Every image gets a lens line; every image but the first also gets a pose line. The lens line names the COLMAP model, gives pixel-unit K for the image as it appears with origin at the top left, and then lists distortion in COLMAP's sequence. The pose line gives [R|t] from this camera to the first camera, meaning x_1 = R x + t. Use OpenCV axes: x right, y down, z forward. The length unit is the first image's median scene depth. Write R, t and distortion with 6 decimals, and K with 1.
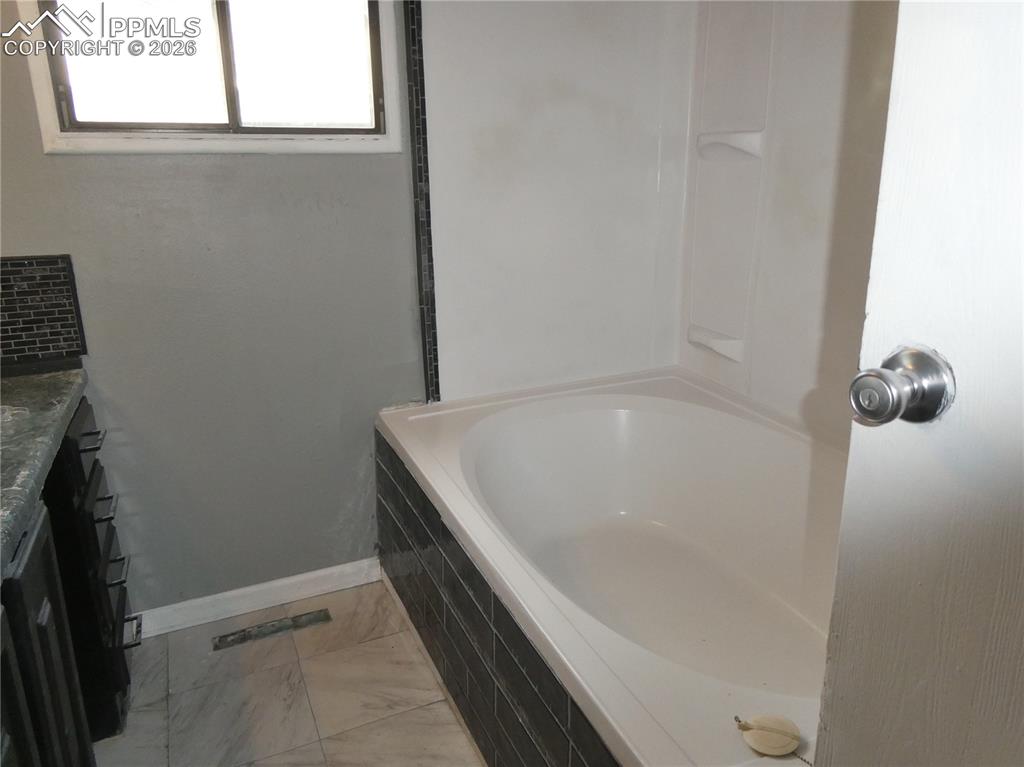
lens RADIAL K [[738.8, 0, 512.2], [0, 738.8, 377.7], [0, 0, 1]] dist [-0.001261, 0.006403]
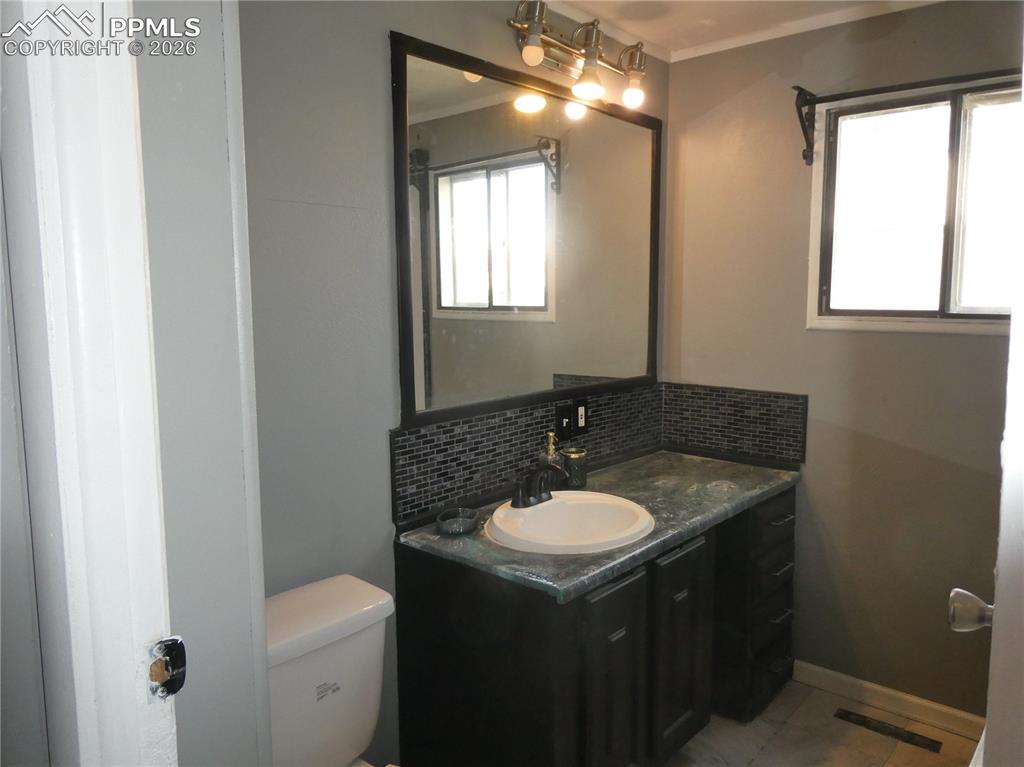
lens RADIAL K [[738.8, 0, 513.4], [0, 738.8, 382.5], [0, 0, 1]] dist [-0.001261, 0.006403]
pose [[0.403787, 0.125177, -0.906249, 0.492024], [-0.249895, 0.968015, 0.022365, -0.077062], [0.880062, 0.217436, 0.422153, -0.140293]]
